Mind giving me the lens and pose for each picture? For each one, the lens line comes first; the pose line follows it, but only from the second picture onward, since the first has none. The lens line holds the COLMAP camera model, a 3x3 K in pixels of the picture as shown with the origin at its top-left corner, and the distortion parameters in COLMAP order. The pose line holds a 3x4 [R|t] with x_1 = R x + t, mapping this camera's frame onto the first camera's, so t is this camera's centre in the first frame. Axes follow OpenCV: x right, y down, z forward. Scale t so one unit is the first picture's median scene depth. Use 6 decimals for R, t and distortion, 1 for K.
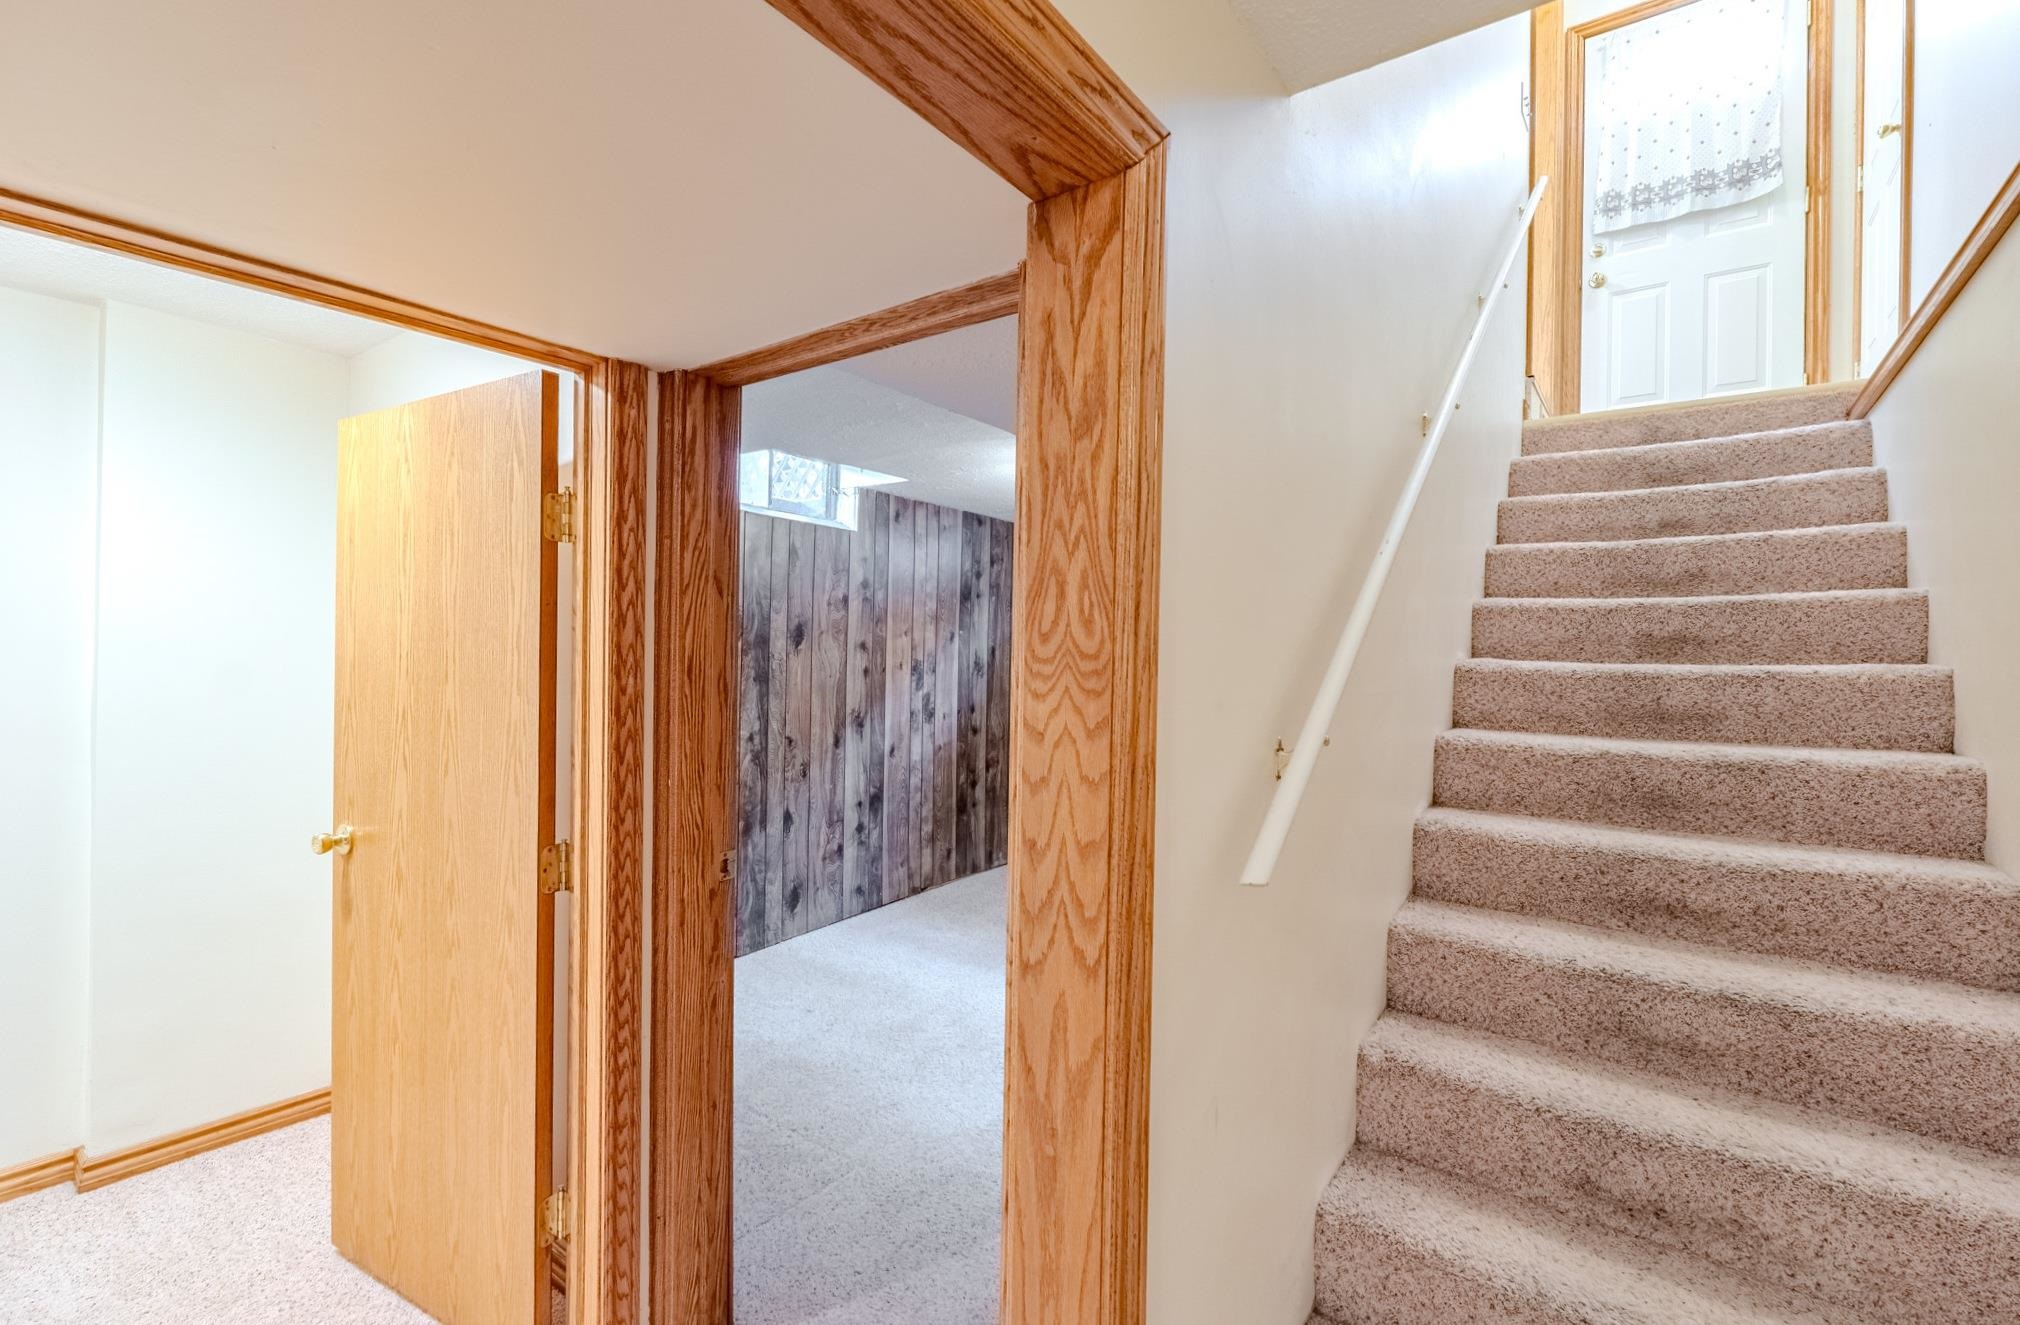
lens RADIAL K [[851.7, 0, 999.8], [0, 851.7, 657.7], [0, 0, 1]] dist [-0.001922, -0.000489]
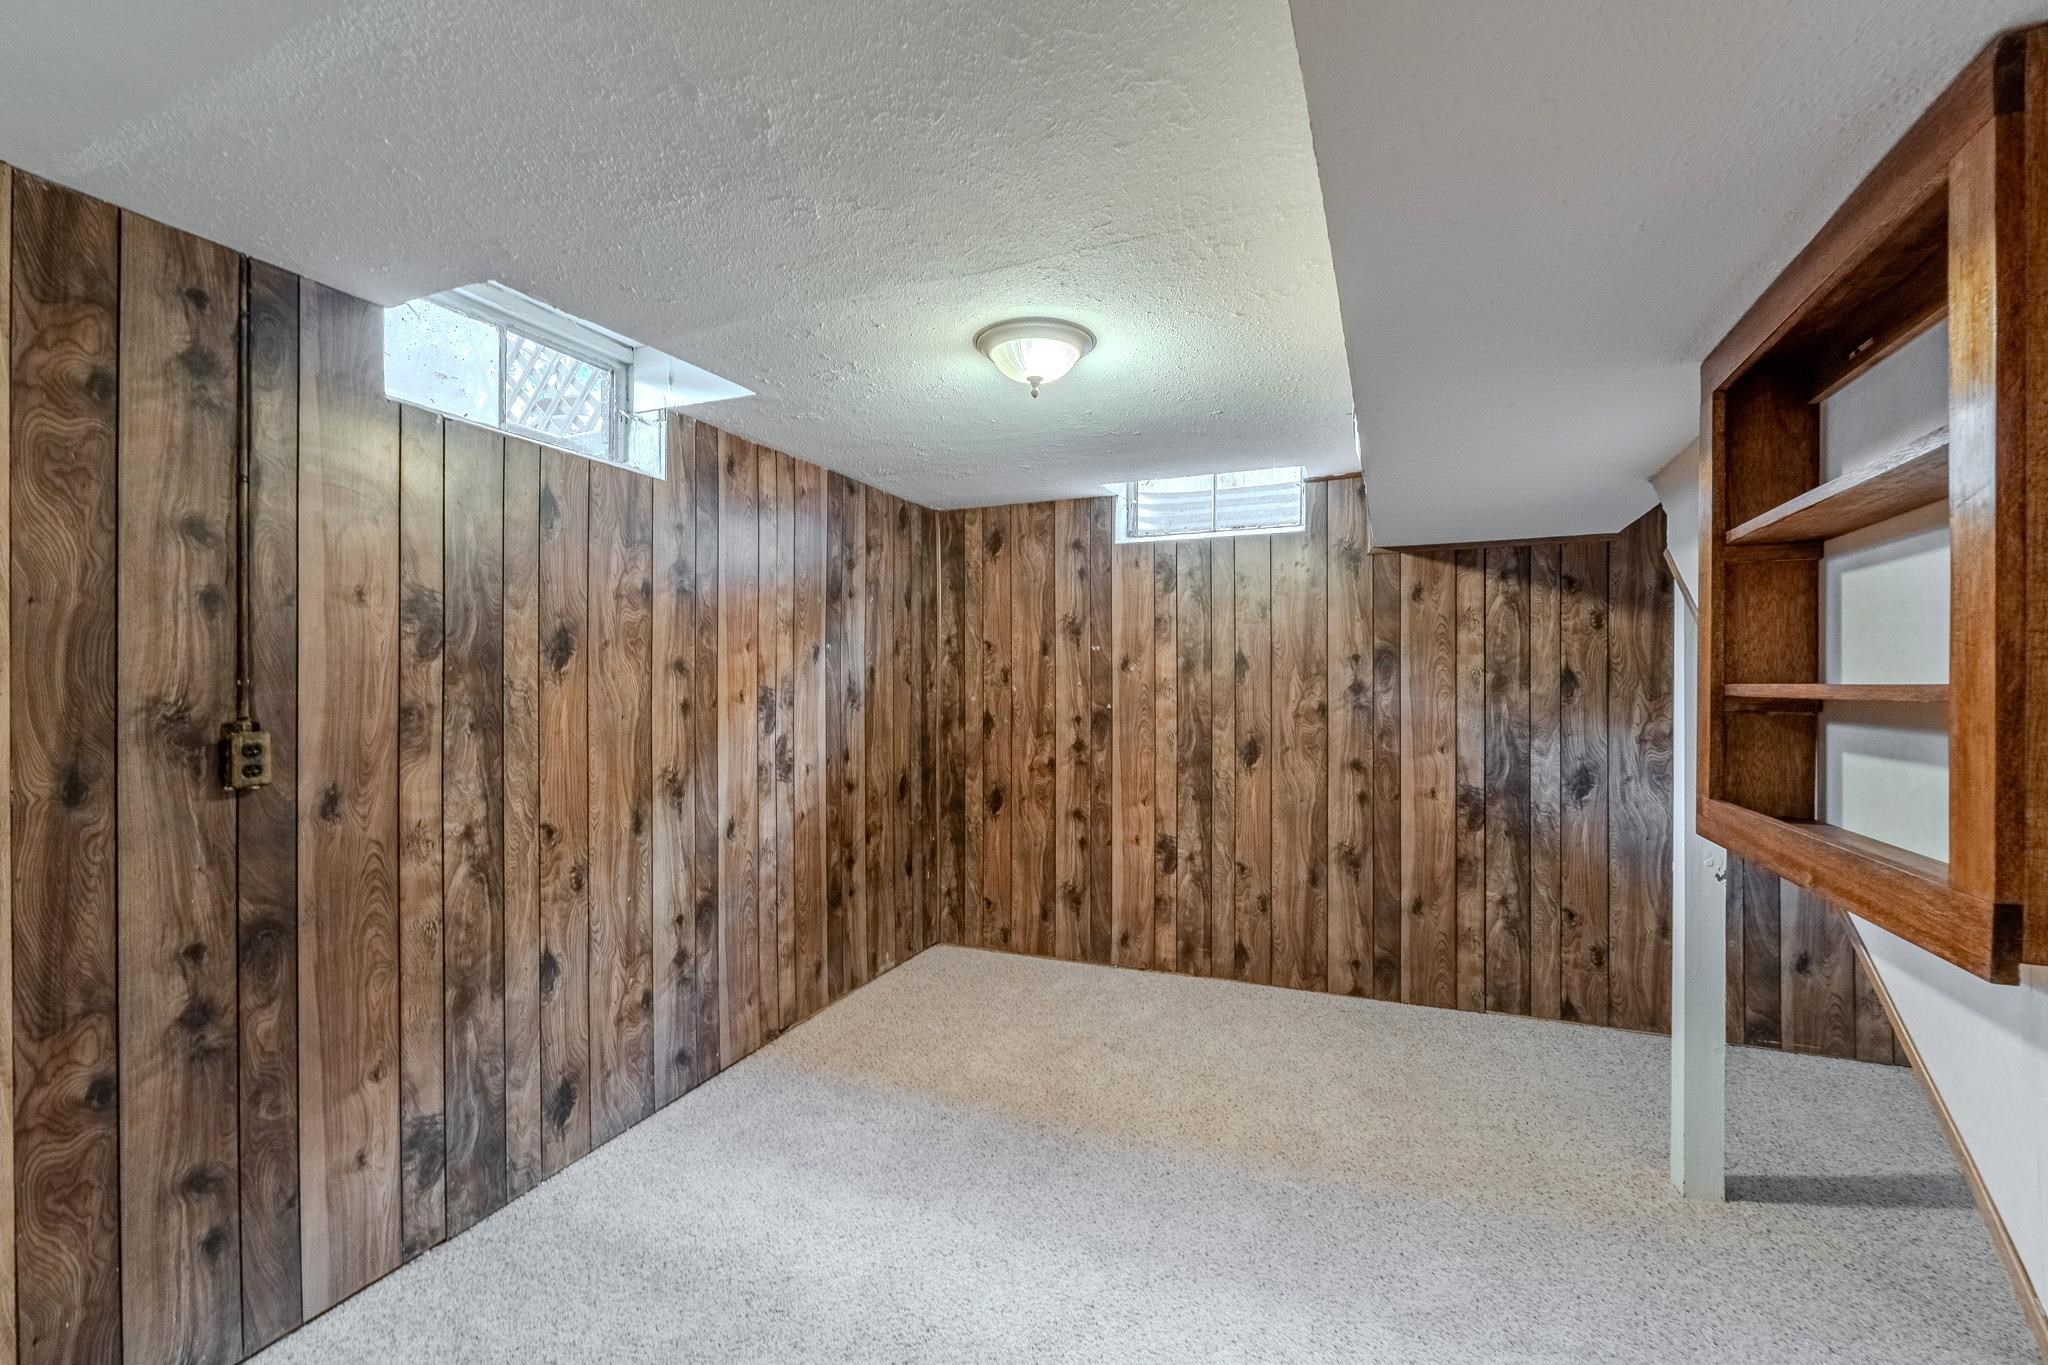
lens RADIAL K [[863.5, 0, 1043.5], [0, 863.5, 687.1], [0, 0, 1]] dist [-0.001922, -0.000489]
pose [[0.967504, -0.021399, 0.251950, -0.061117], [0.020752, 0.999771, 0.005224, 0.003760], [-0.252004, 0.000174, 0.967726, 0.315882]]
